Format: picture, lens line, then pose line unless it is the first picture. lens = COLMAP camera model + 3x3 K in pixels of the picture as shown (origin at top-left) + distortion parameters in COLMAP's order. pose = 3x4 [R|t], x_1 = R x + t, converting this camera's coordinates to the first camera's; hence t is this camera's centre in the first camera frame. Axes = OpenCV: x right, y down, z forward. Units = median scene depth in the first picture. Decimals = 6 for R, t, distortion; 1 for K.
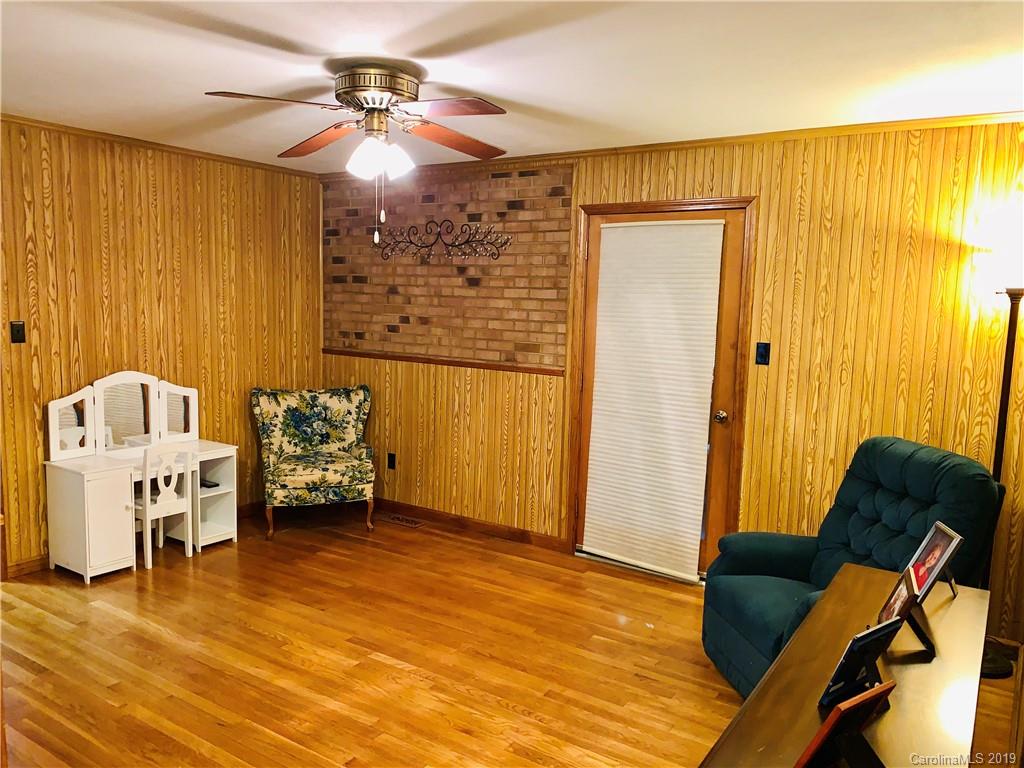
lens RADIAL K [[792.0, 0, 512.0], [0, 792.0, 384.0], [0, 0, 1]] dist [0.093897, -0.177510]
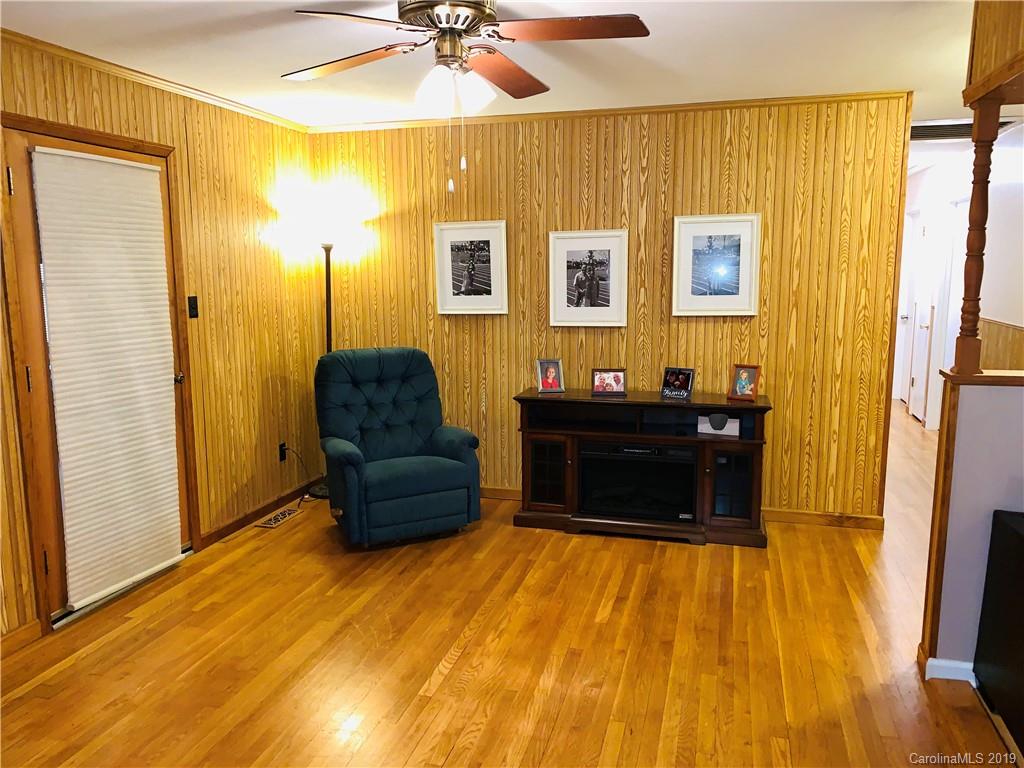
lens RADIAL K [[792.0, 0, 512.0], [0, 792.0, 384.0], [0, 0, 1]] dist [0.093897, -0.177510]
pose [[-0.338562, -0.169107, 0.925623, -0.793004], [0.091911, 0.973070, 0.211394, -0.122702], [-0.936445, 0.156645, -0.313901, 0.972596]]
